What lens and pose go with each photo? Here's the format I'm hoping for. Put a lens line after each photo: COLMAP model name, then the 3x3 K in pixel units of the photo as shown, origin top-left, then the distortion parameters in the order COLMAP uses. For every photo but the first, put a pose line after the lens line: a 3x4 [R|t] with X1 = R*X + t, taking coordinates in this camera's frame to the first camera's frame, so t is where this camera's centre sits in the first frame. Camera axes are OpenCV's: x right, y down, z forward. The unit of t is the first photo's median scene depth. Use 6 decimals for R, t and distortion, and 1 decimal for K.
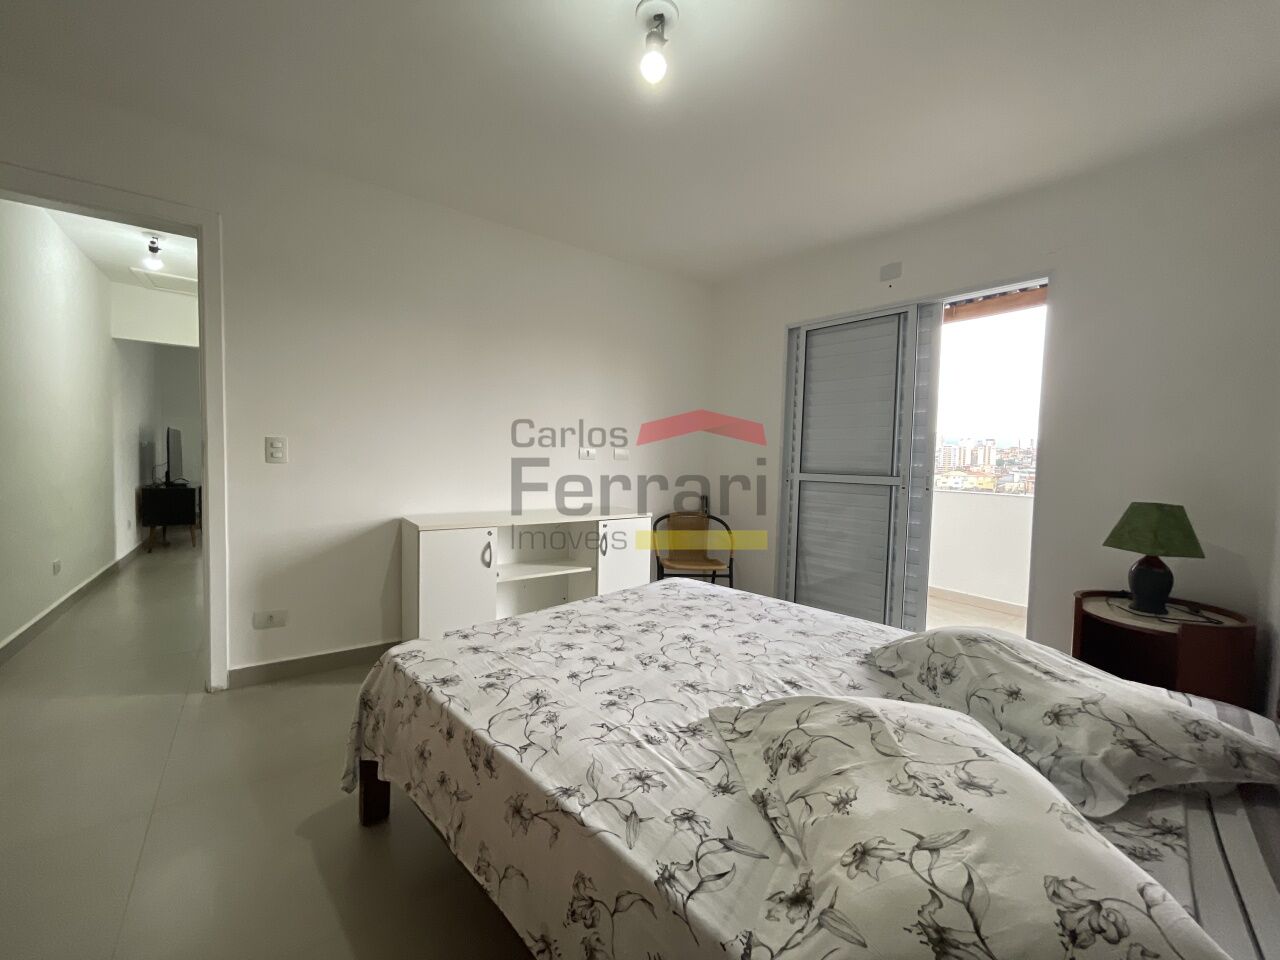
lens RADIAL K [[505.9, 0, 640.0], [0, 505.9, 480.0], [0, 0, 1]] dist [-0.000945, -0.000171]
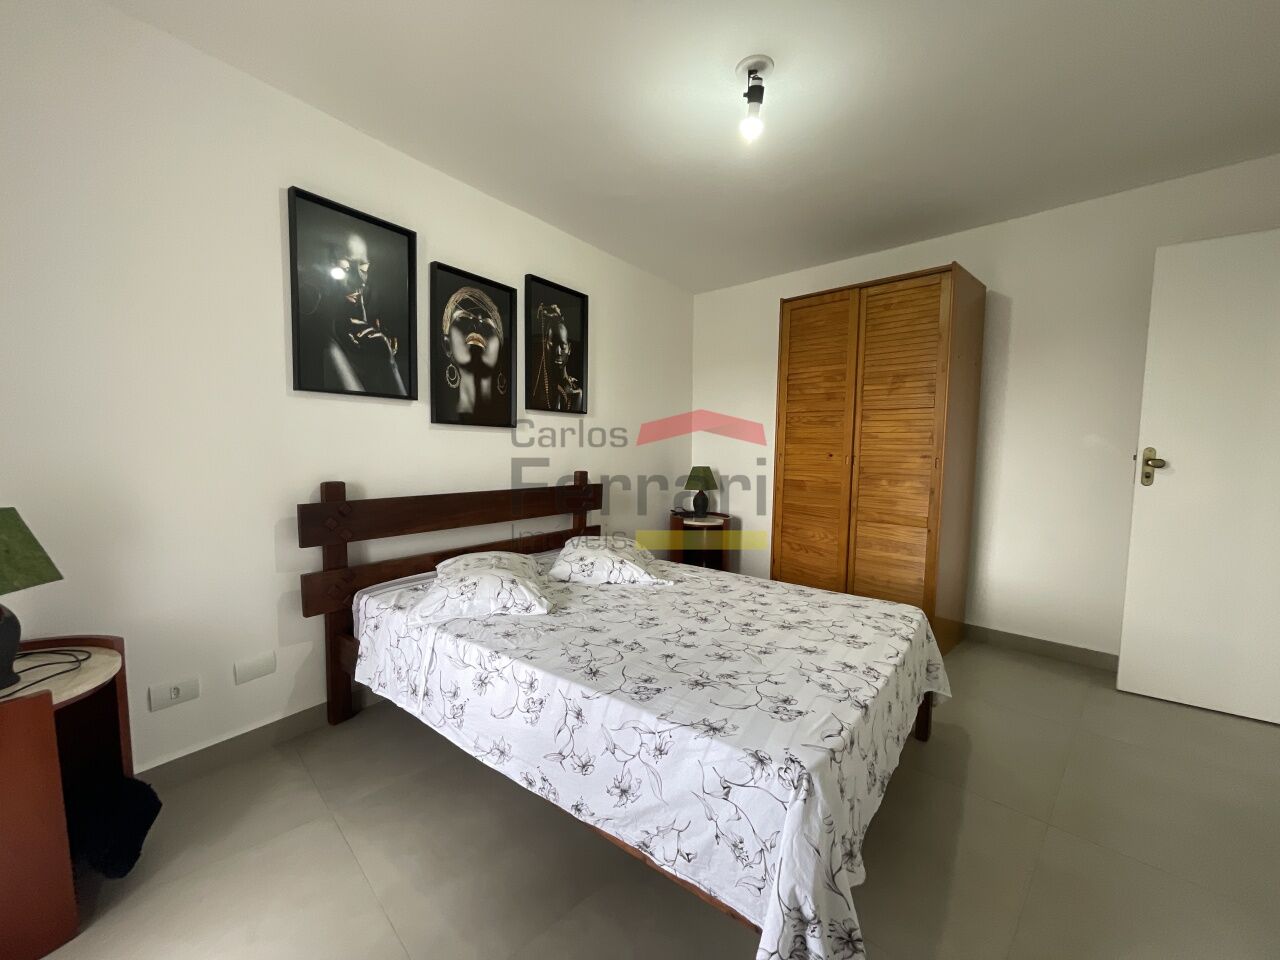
lens RADIAL K [[505.9, 0, 640.0], [0, 505.9, 480.0], [0, 0, 1]] dist [-0.000945, -0.000171]
pose [[-0.987606, -0.023447, -0.155195, 0.413379], [-0.041979, 0.992216, 0.117236, -0.112202], [0.151238, 0.122298, -0.980903, 2.049090]]
